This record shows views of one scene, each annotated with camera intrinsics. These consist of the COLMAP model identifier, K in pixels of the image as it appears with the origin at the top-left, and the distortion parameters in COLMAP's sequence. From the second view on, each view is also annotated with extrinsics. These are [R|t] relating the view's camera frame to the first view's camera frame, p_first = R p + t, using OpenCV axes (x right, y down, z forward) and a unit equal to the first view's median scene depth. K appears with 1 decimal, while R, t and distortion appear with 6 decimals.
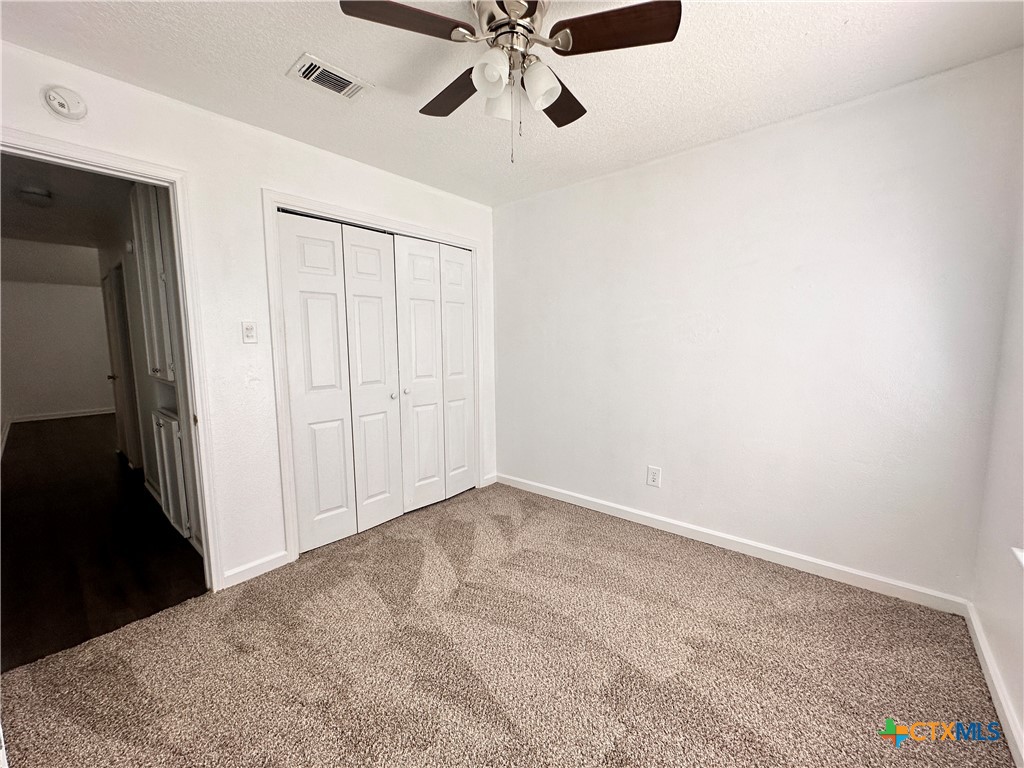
lens RADIAL K [[412.3, 0, 515.7], [0, 412.3, 381.9], [0, 0, 1]] dist [0.000317, 0.000003]
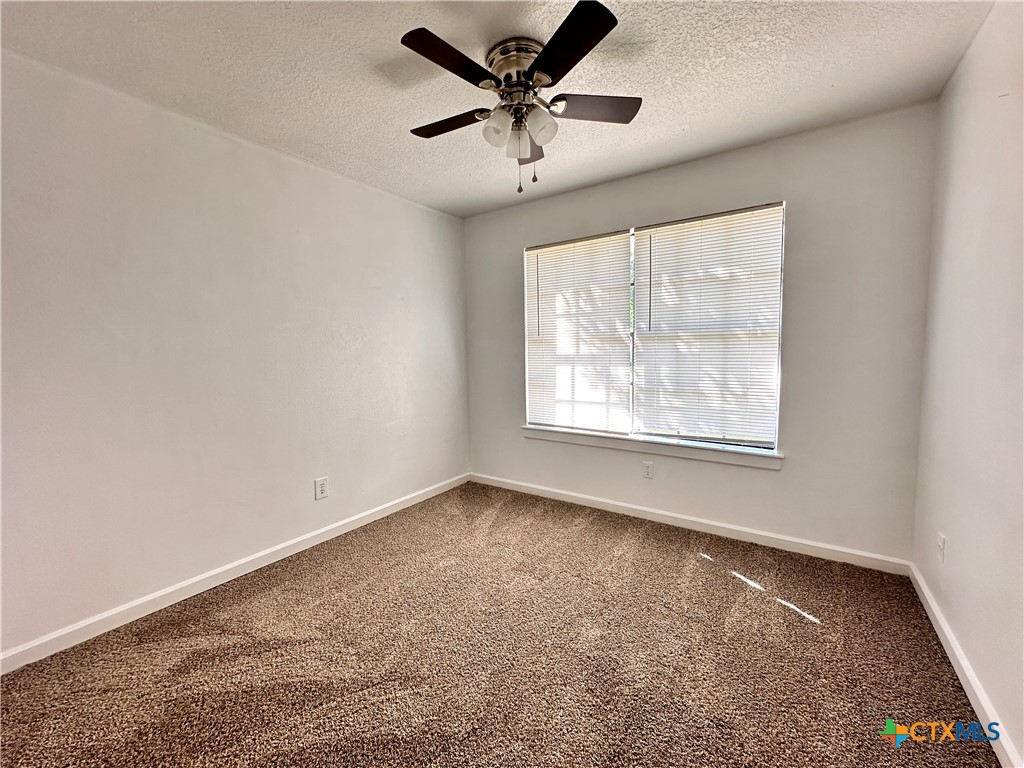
lens RADIAL K [[412.3, 0, 513.8], [0, 412.3, 383.1], [0, 0, 1]] dist [0.000317, 0.000003]
pose [[-0.110160, -0.061263, 0.992024, -0.708402], [0.117941, 0.990241, 0.074249, -0.034254], [-0.986891, 0.125180, -0.101859, 0.681131]]
